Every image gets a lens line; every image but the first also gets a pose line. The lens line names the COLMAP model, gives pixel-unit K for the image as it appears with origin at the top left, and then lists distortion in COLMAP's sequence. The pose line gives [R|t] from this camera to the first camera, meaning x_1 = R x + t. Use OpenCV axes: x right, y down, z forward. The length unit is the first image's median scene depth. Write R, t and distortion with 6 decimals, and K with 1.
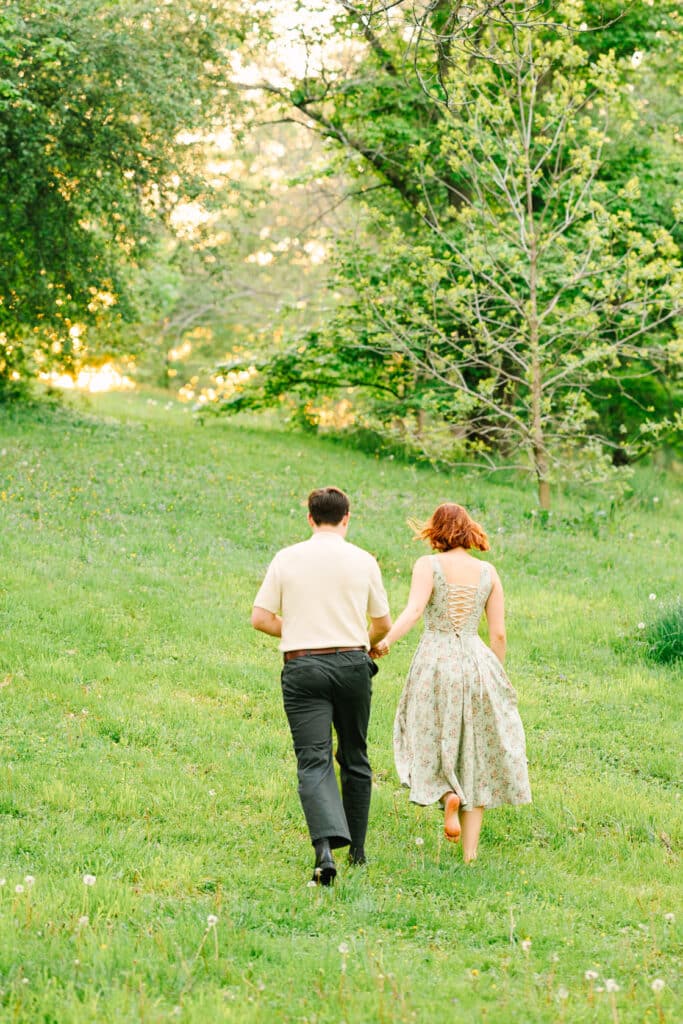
lens RADIAL K [[2723.2, 0, 341.3], [0, 2723.2, 440.0], [0, 0, 1]] dist [-0.044510, 0.346704]
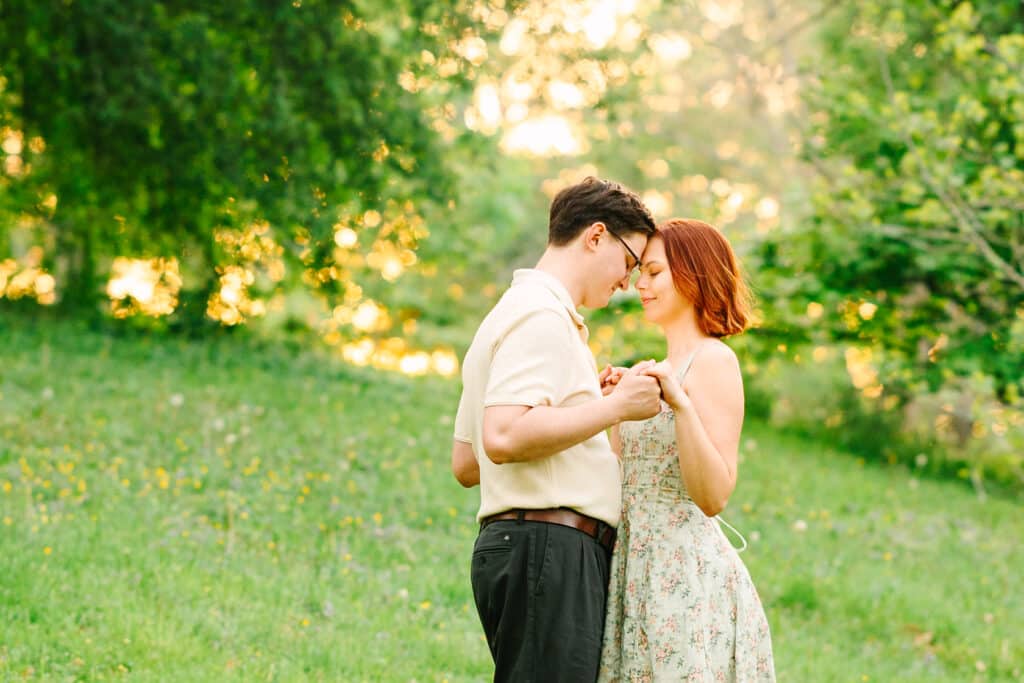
lens RADIAL K [[2723.2, 0, 512.0], [0, 2723.2, 341.5], [0, 0, 1]] dist [-0.044510, 0.346704]
pose [[0.997893, 0.028436, -0.058311, -0.033755], [-0.033375, 0.995775, -0.085553, 0.034133], [0.055632, 0.087318, 0.994626, 0.503952]]
